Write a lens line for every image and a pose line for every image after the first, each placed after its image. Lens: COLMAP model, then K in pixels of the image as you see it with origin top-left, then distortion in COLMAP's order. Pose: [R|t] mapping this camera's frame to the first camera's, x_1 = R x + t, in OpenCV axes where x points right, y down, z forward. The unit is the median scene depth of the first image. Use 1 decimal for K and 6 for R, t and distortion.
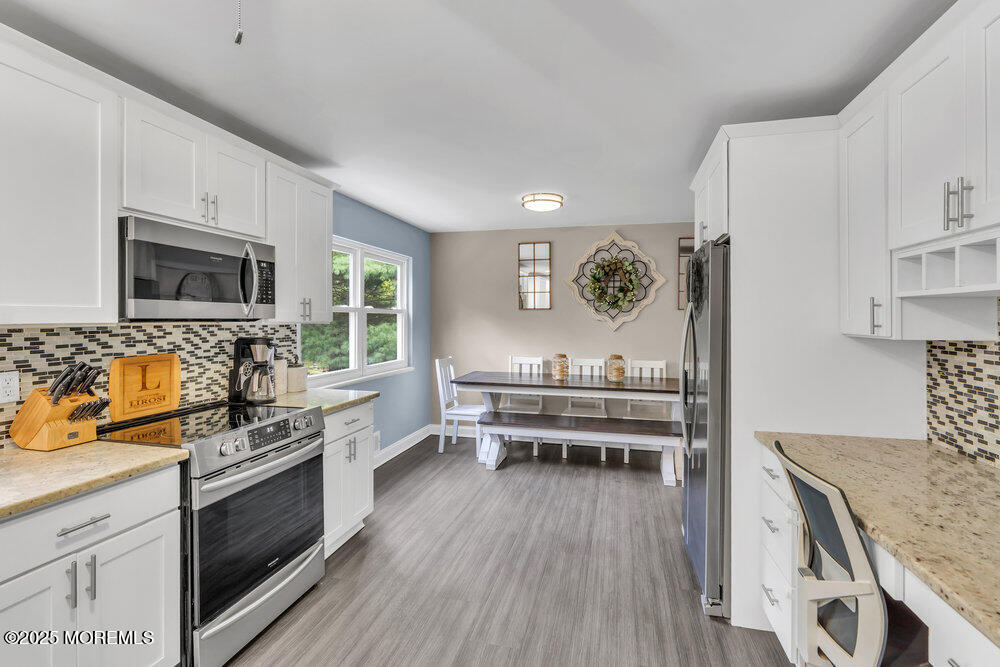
lens RADIAL K [[455.7, 0, 505.5], [0, 455.7, 314.9], [0, 0, 1]] dist [-0.008493, 0.003568]
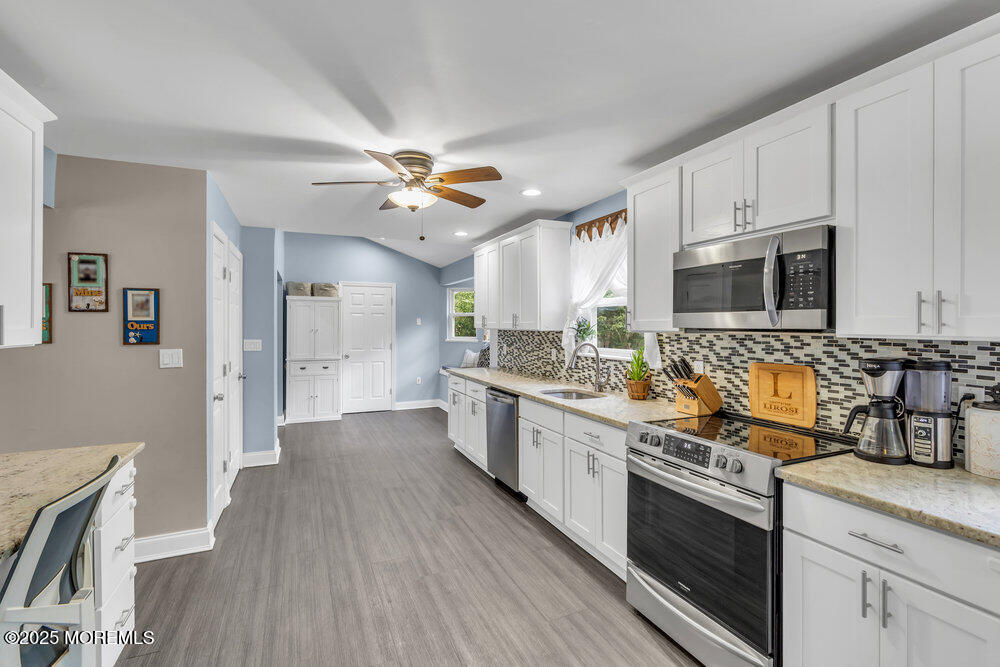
lens RADIAL K [[455.7, 0, 503.1], [0, 455.7, 324.3], [0, 0, 1]] dist [-0.008493, 0.003568]
pose [[-0.785006, -0.004453, -0.619472, 0.314113], [0.001704, 0.999955, -0.009347, 0.006572], [0.619486, -0.008393, -0.784963, 1.281748]]
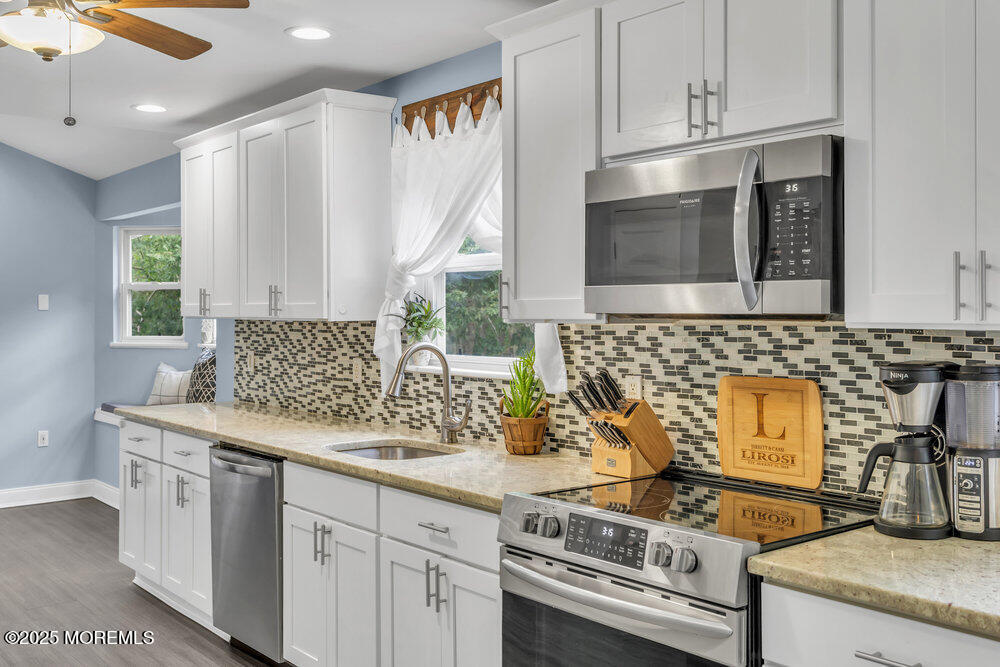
lens RADIAL K [[992.3, 0, 502.0], [0, 992.3, 297.4], [0, 0, 1]] dist [0.006289, 0.000000]
pose [[-0.601994, -0.010644, -0.798429, 0.377556], [0.007053, 0.999801, -0.018647, 0.008017], [0.798469, -0.016857, -0.601800, 1.343007]]
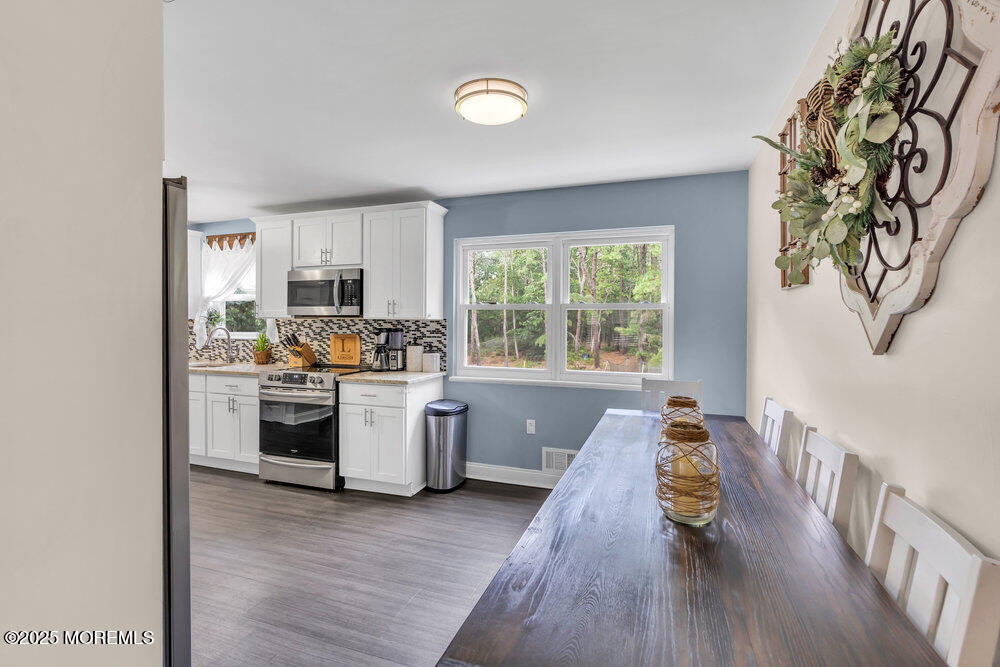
lens RADIAL K [[455.7, 0, 501.0], [0, 455.7, 324.5], [0, 0, 1]] dist [-0.008493, 0.003568]
pose [[-0.096905, 0.004410, -0.995284, 1.011356], [0.003832, 0.999984, 0.004057, 0.036445], [0.995286, -0.003421, -0.096920, 1.684537]]
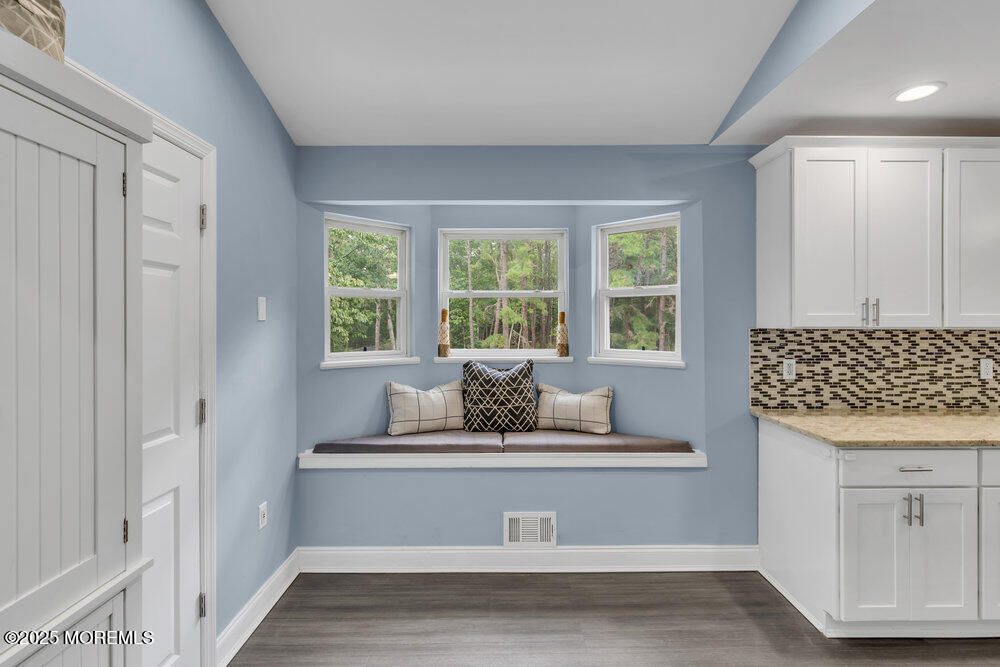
lens RADIAL K [[455.7, 0, 515.6], [0, 455.7, 320.2], [0, 0, 1]] dist [-0.008493, 0.003568]
pose [[0.262285, -0.000149, -0.964990, -0.205867], [0.005755, 0.999982, 0.001410, -0.014421], [0.964973, -0.005923, 0.262282, -1.354429]]
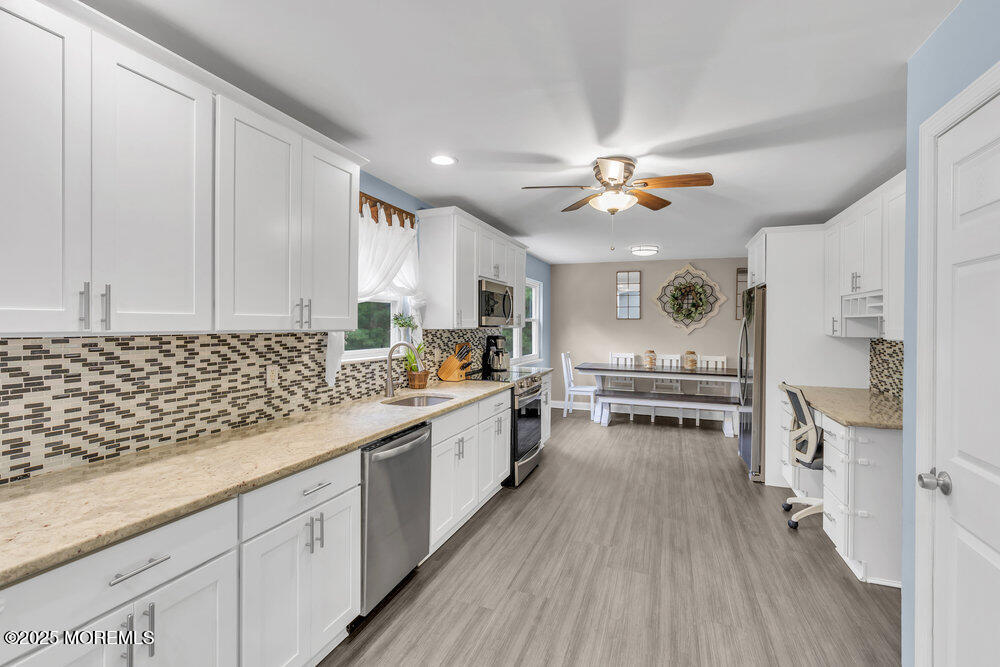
lens RADIAL K [[455.7, 0, 500.6], [0, 455.7, 325.7], [0, 0, 1]] dist [-0.008493, 0.003568]
pose [[0.993914, 0.004993, -0.110044, -0.359451], [-0.003835, 0.999935, 0.010734, -0.010857], [0.110090, -0.010247, 0.993869, -0.906682]]
